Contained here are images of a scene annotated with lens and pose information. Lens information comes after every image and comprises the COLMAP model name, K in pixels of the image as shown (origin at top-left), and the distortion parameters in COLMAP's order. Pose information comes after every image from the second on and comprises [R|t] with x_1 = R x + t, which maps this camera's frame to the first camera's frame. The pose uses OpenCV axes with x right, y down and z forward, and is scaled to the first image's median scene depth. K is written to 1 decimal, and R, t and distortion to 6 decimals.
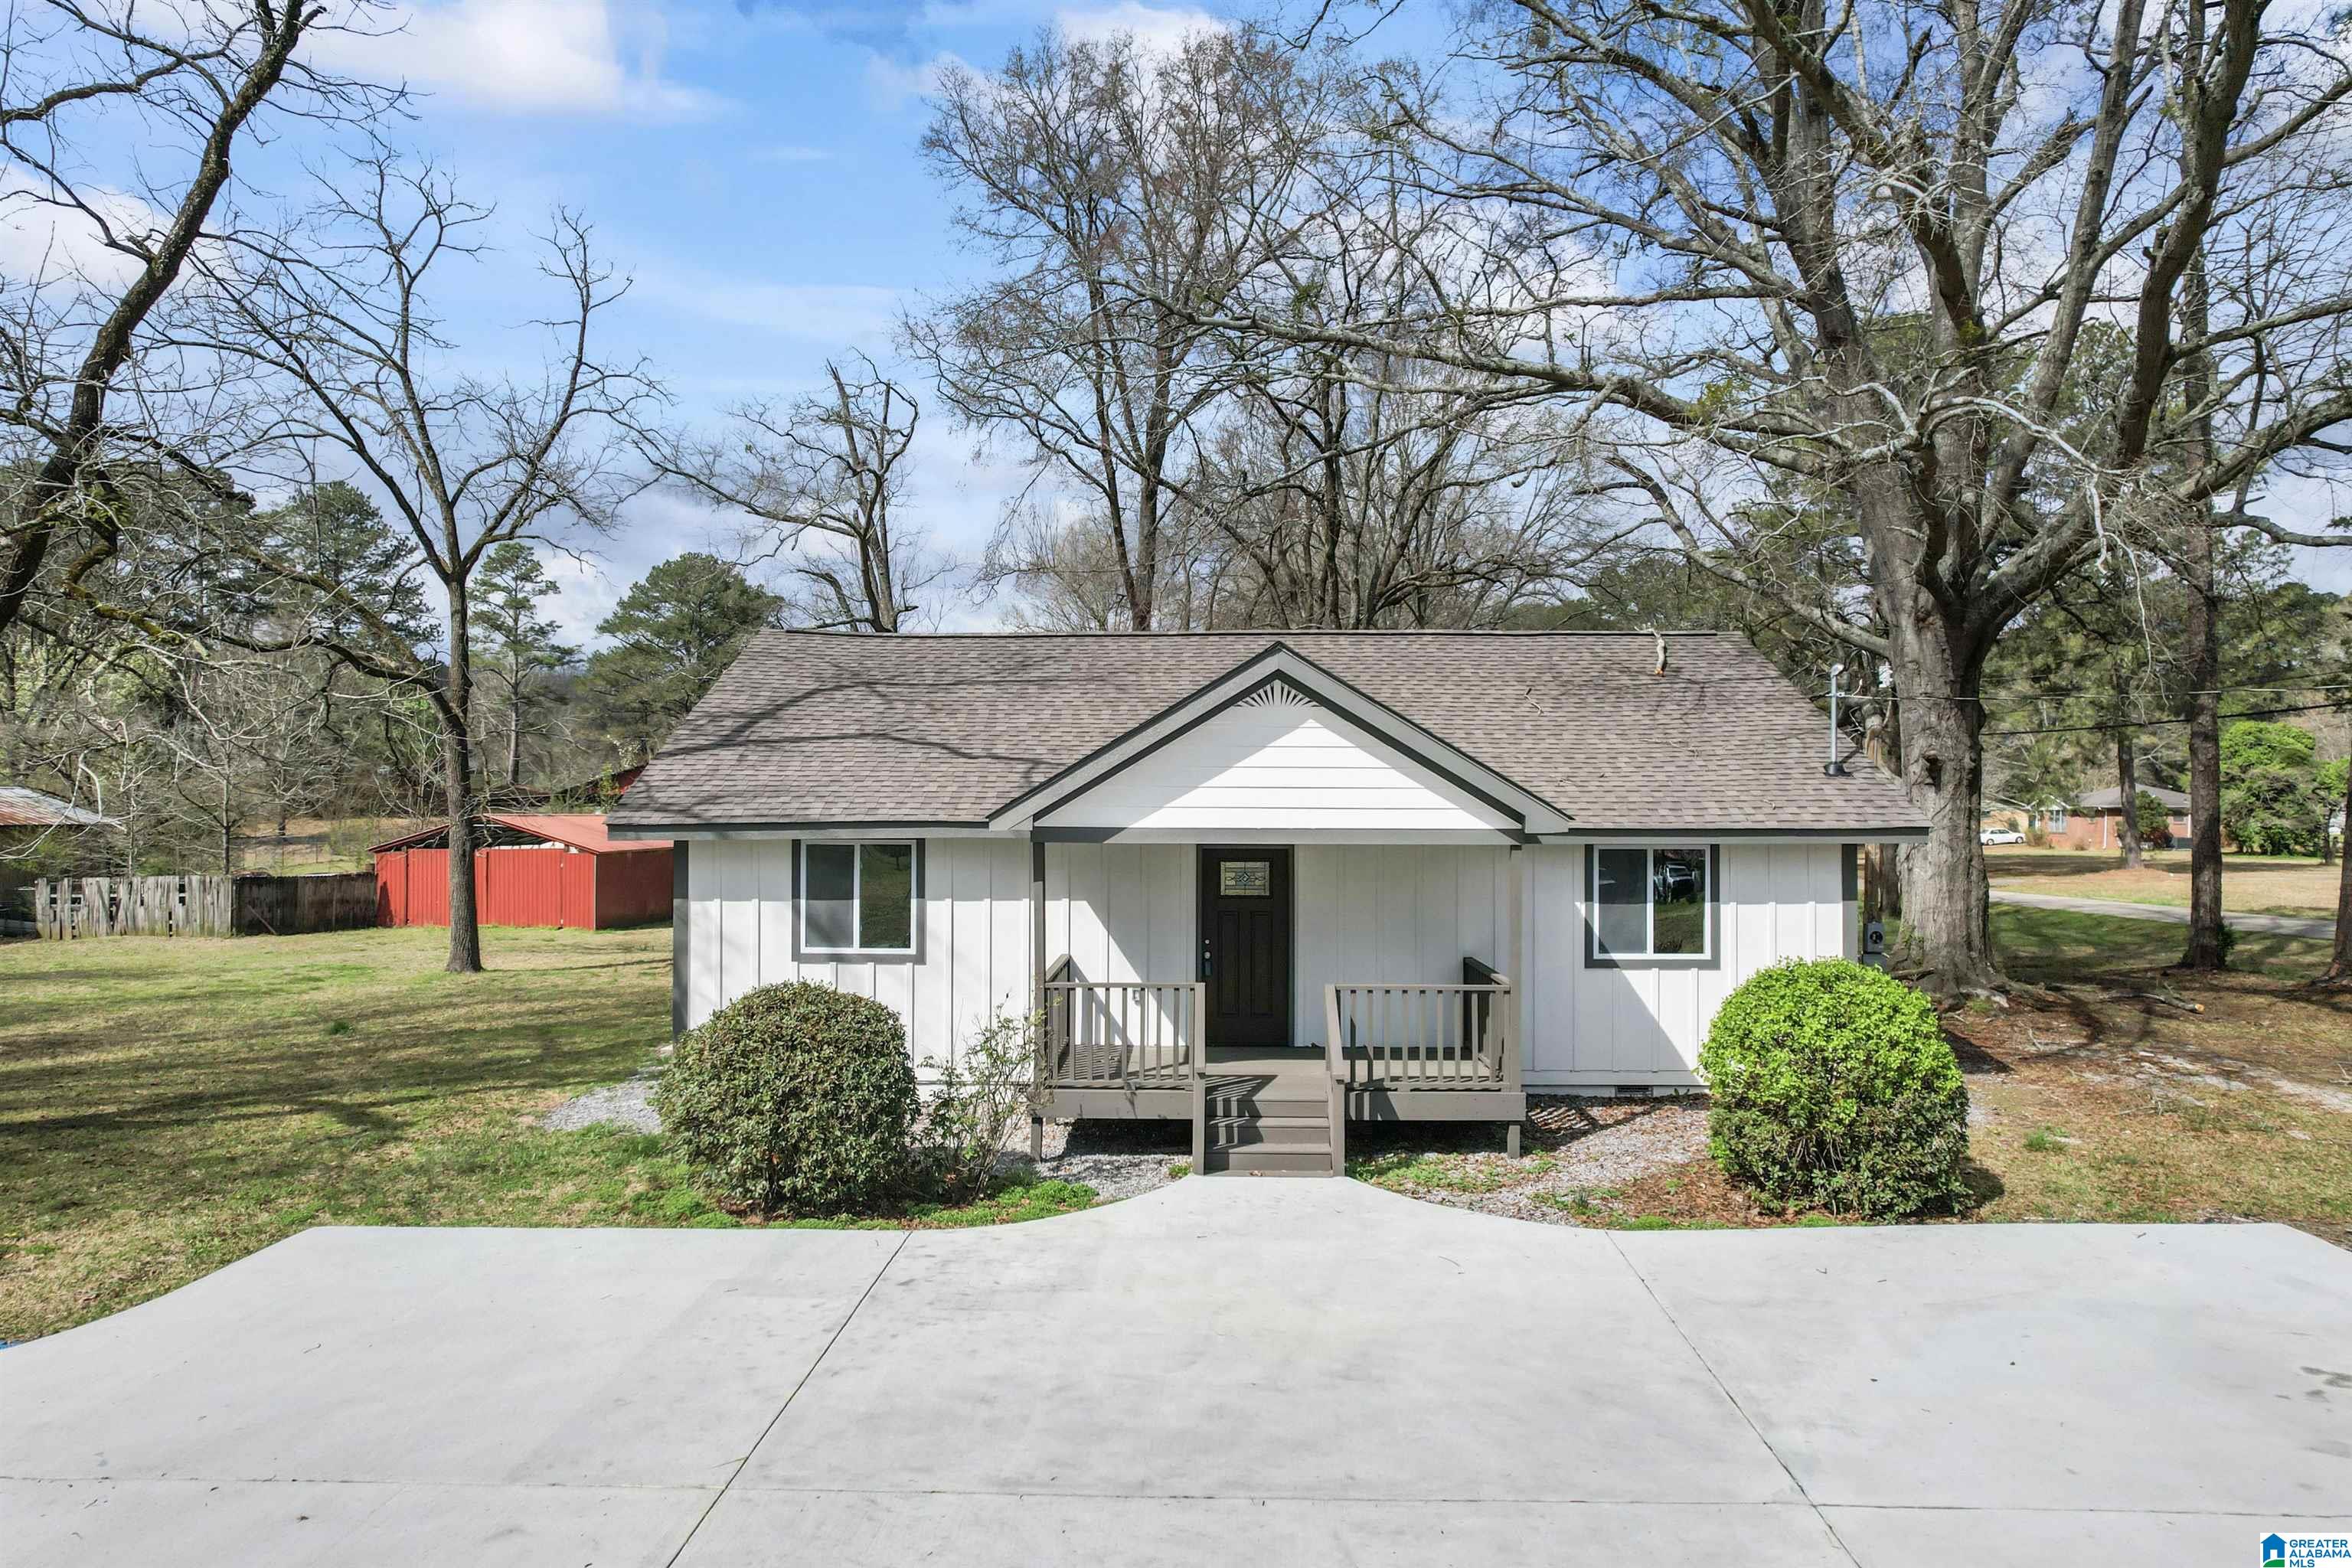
lens RADIAL K [[1509.6, 0, 1176.0], [0, 1509.6, 784.0], [0, 0, 1]] dist [-0.082971, 0.075435]
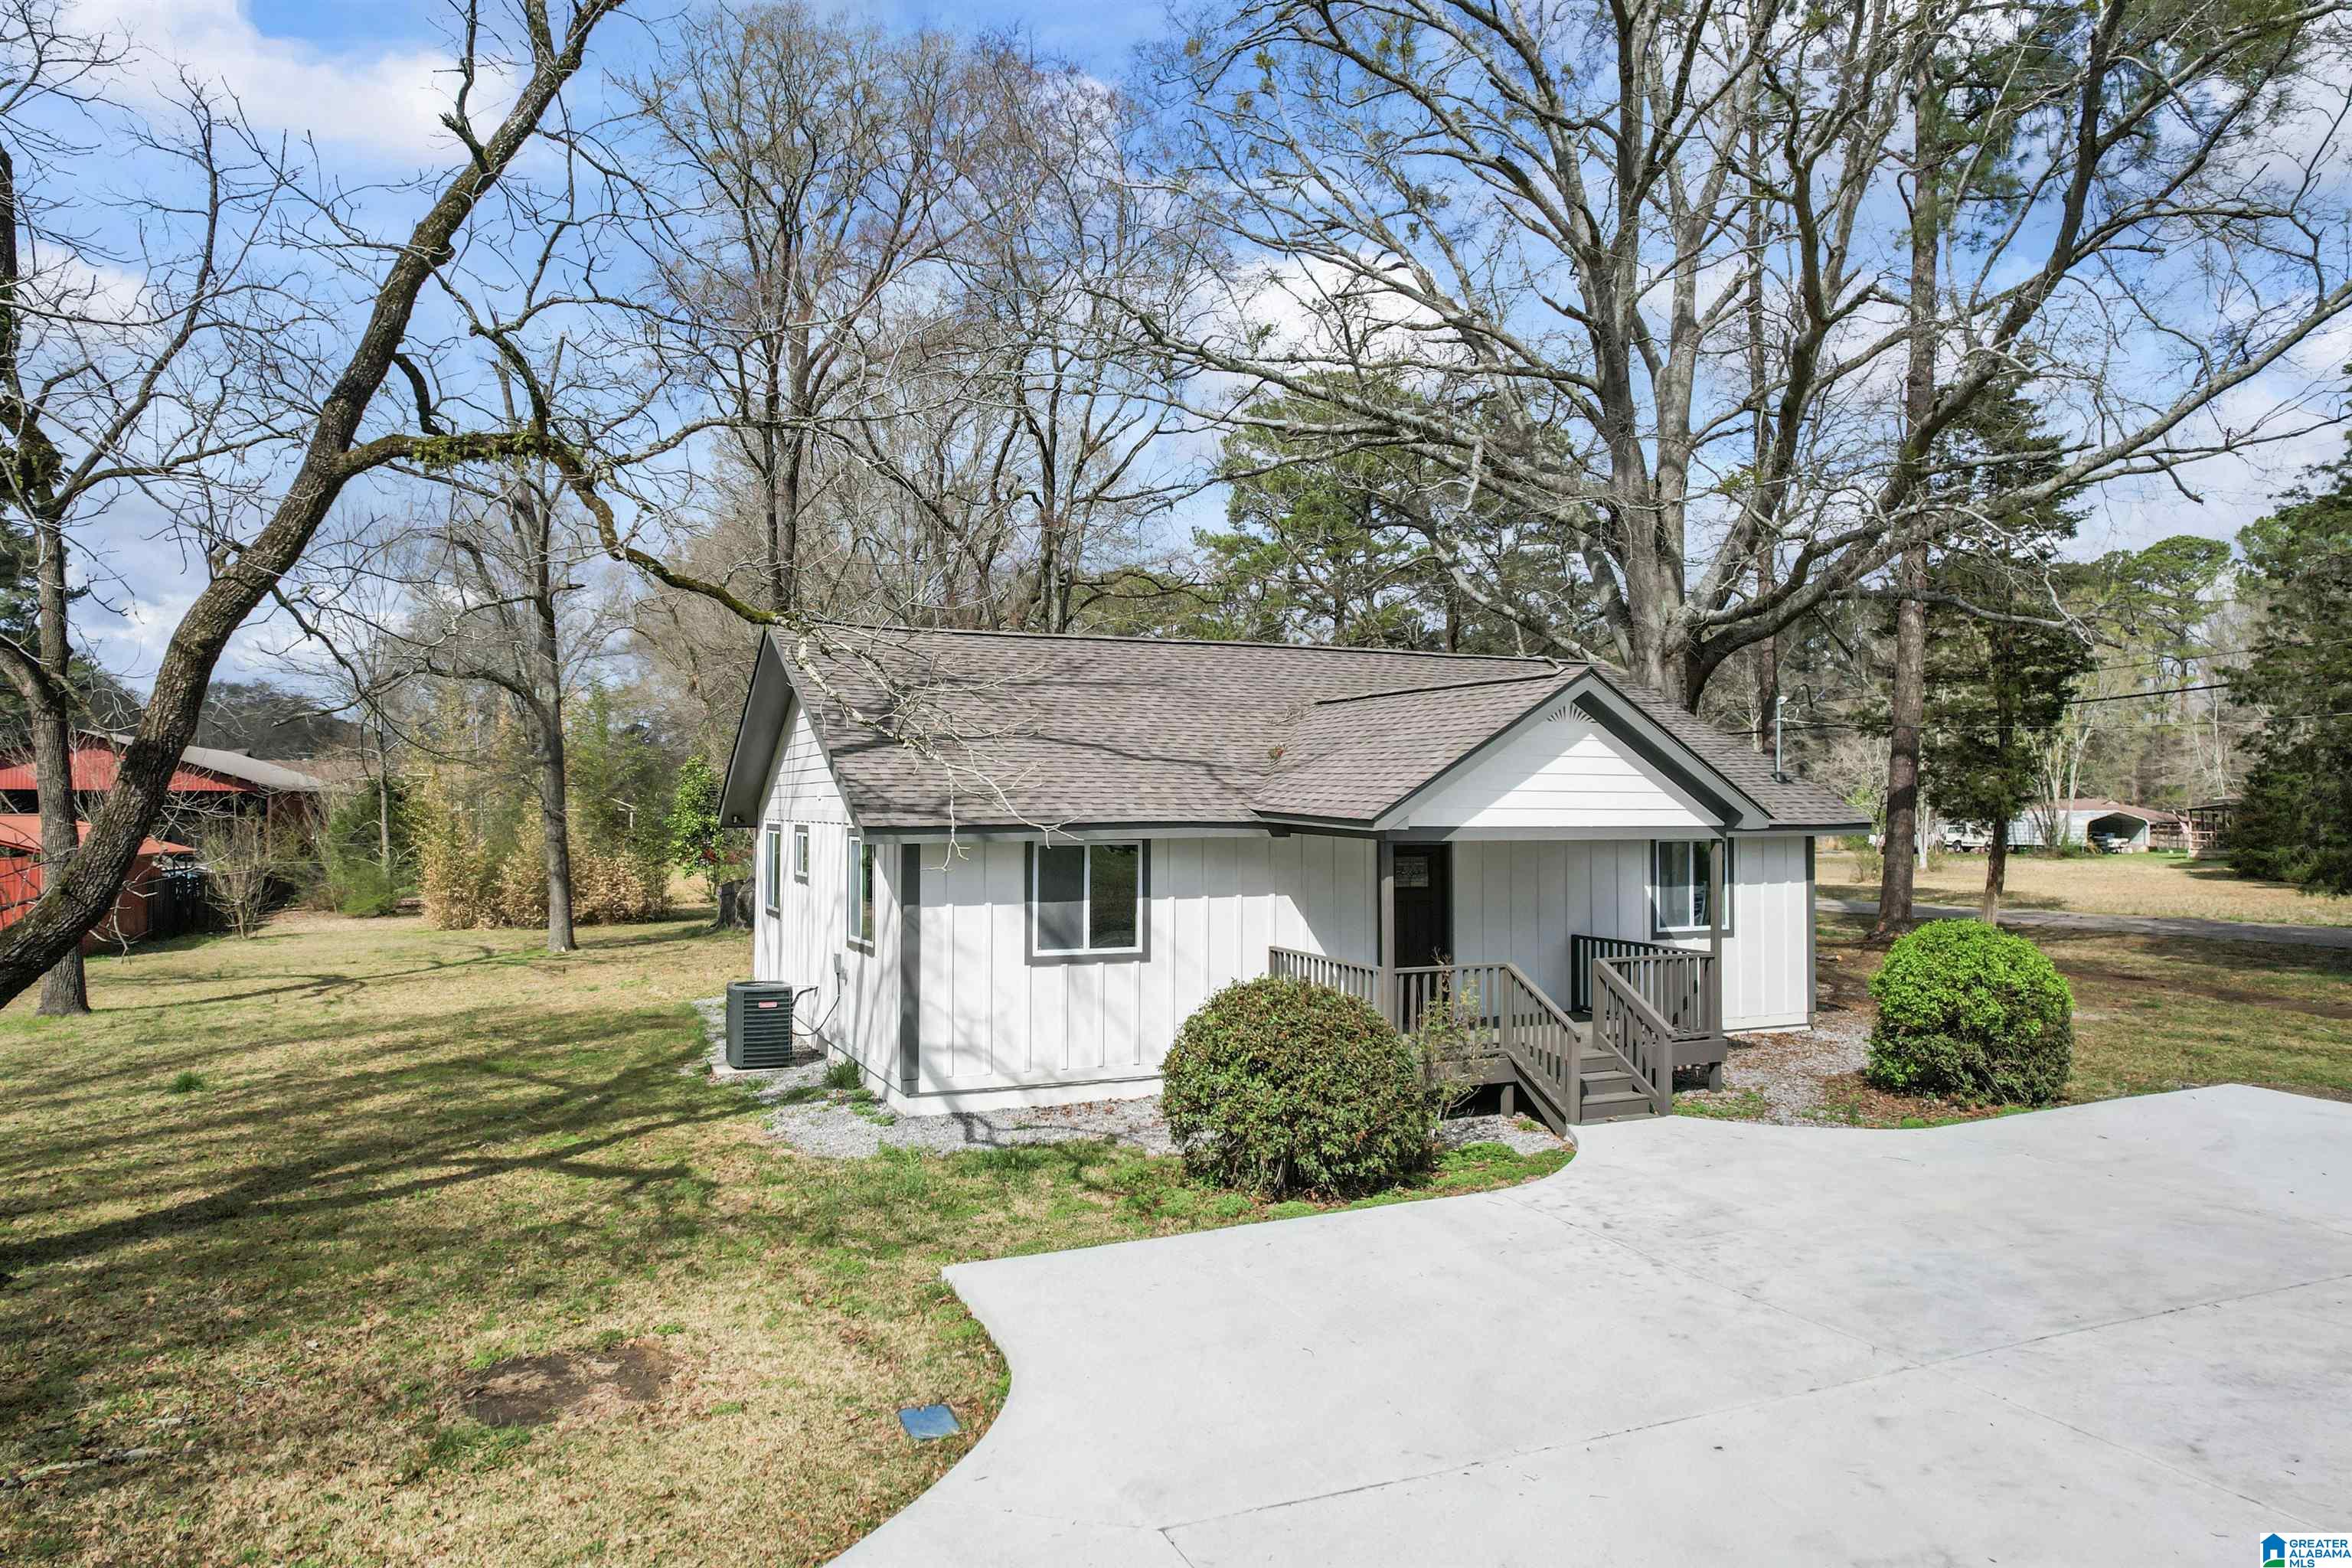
lens RADIAL K [[1509.6, 0, 1176.0], [0, 1509.6, 784.0], [0, 0, 1]] dist [-0.082971, 0.075435]
pose [[0.901664, 0.007025, 0.432379, -0.600980], [-0.007481, 0.999972, -0.000646, -0.000293], [-0.432372, -0.002652, 0.901692, 0.071086]]
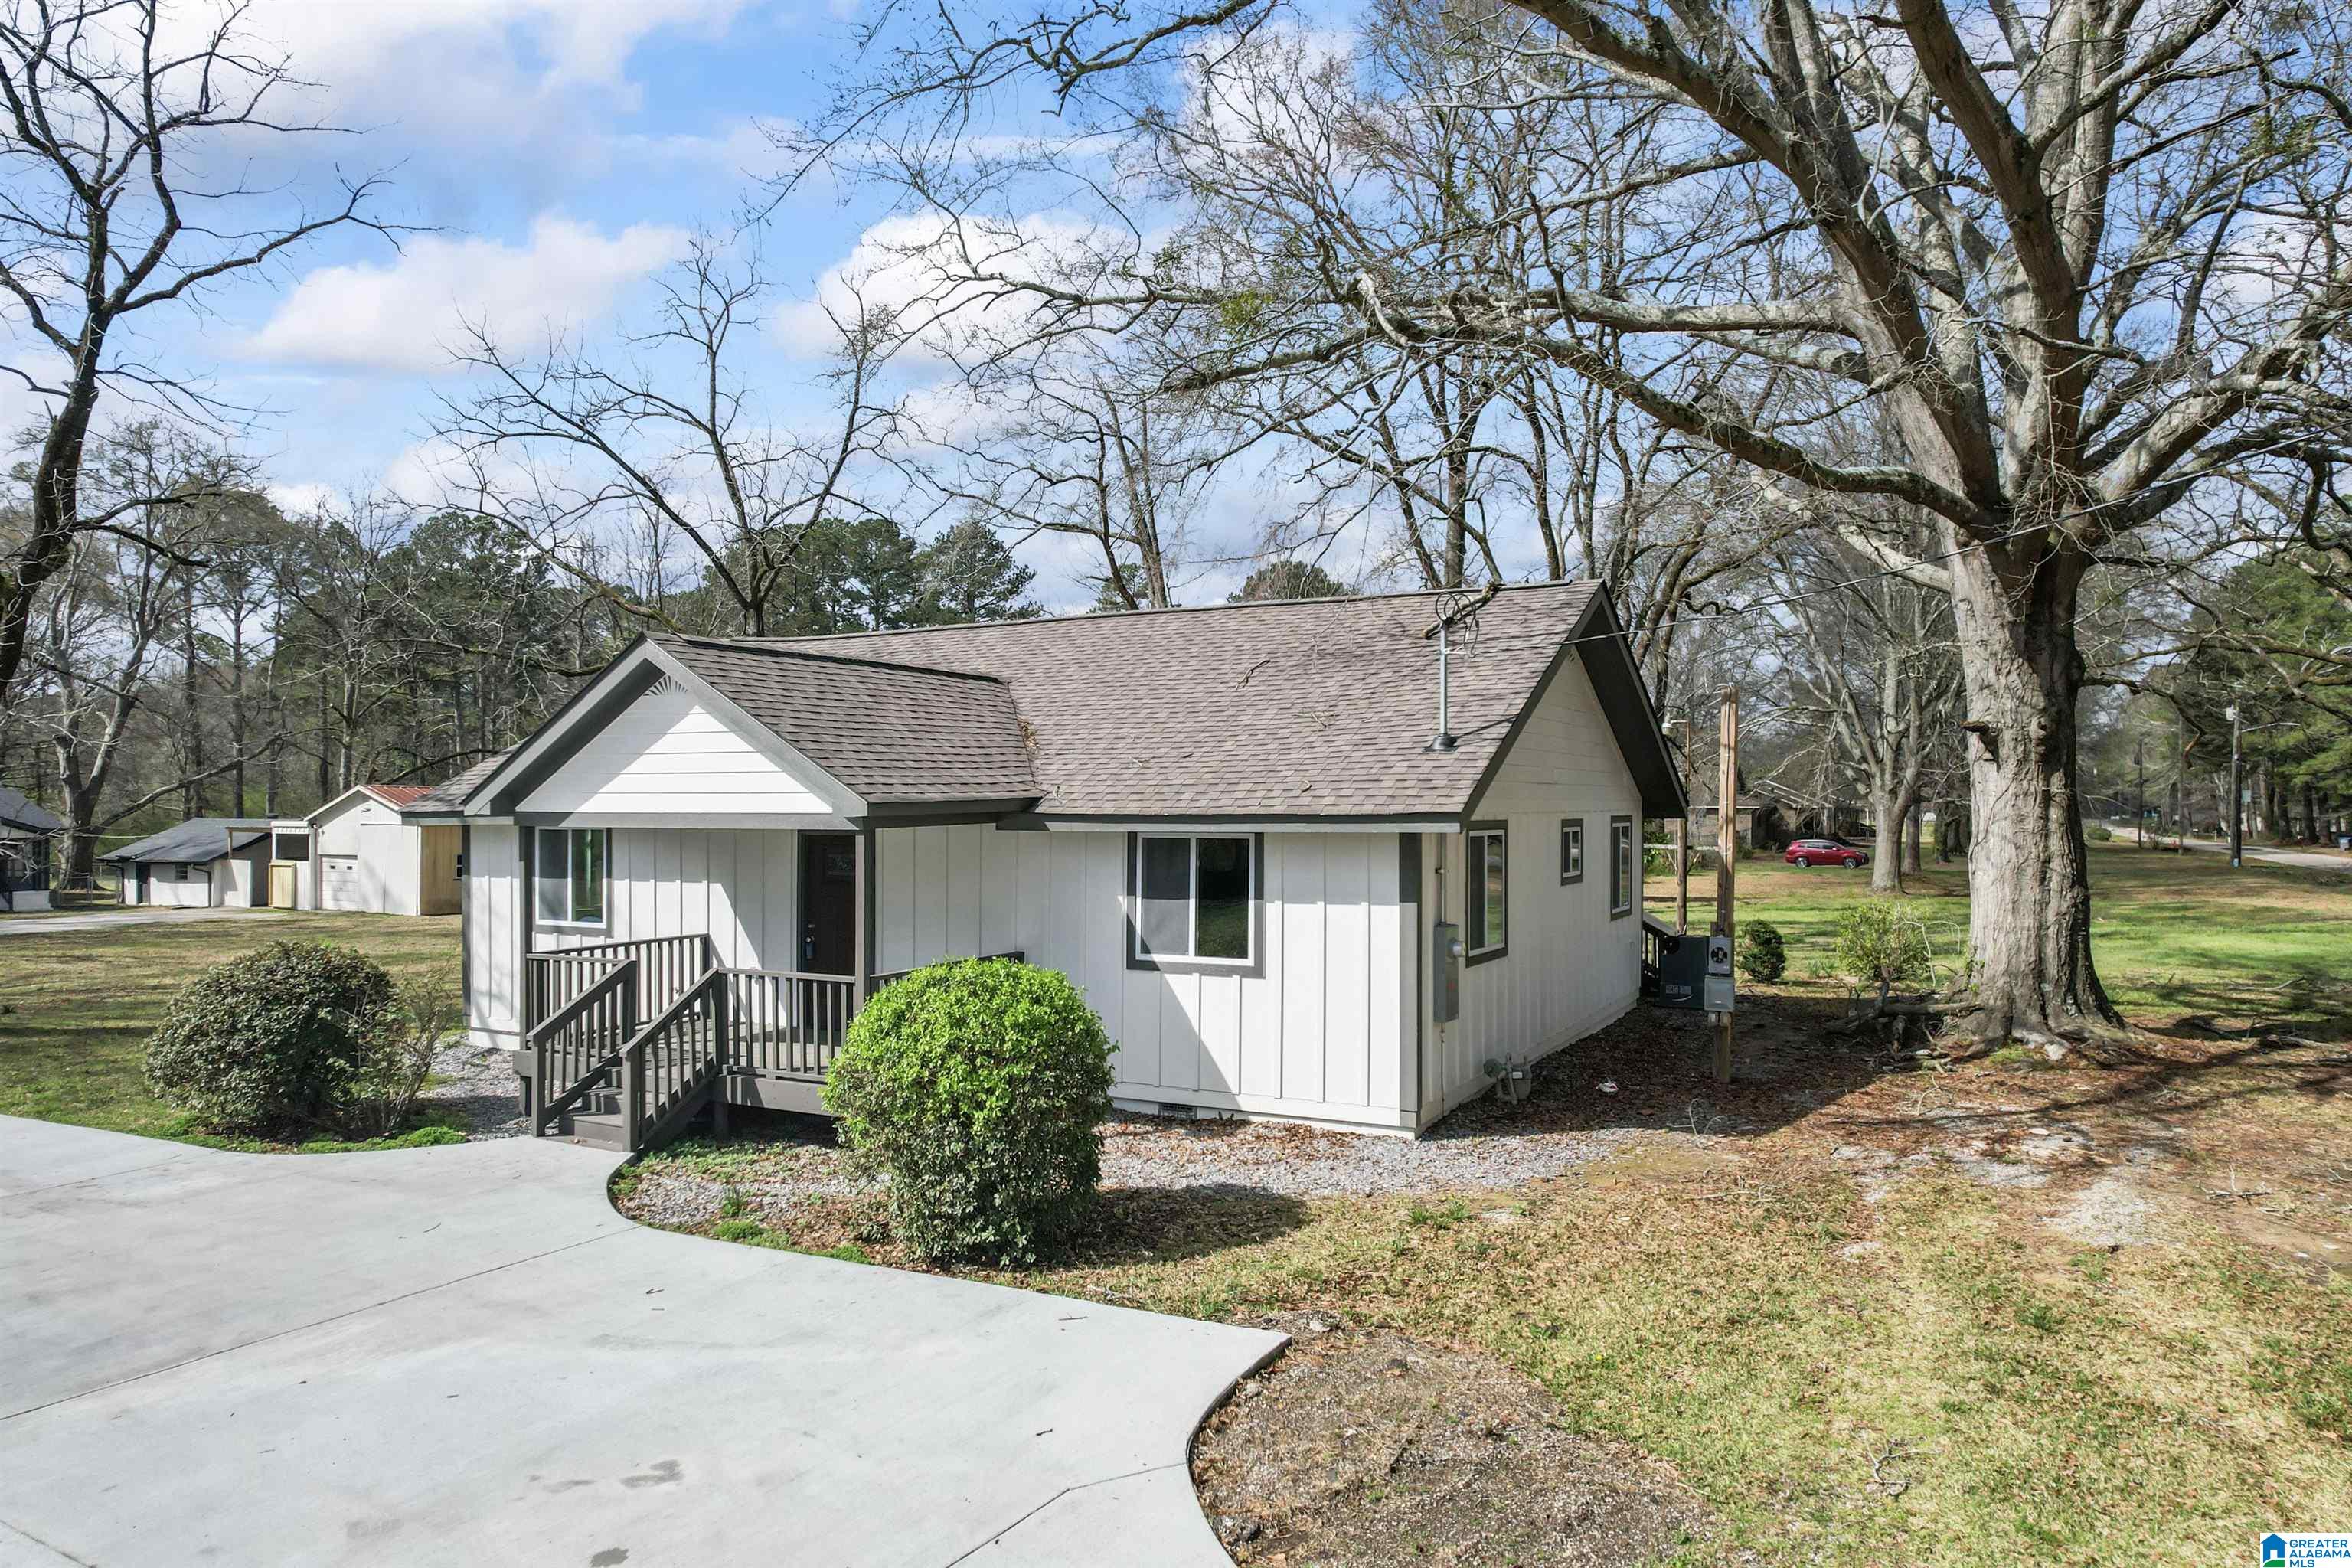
lens RADIAL K [[1509.6, 0, 1176.0], [0, 1509.6, 784.0], [0, 0, 1]] dist [-0.082971, 0.075435]
pose [[0.896757, -0.010173, -0.442406, 0.701337], [0.010747, 0.999942, -0.001209, 0.012717], [0.442392, -0.003670, 0.896814, 0.199215]]
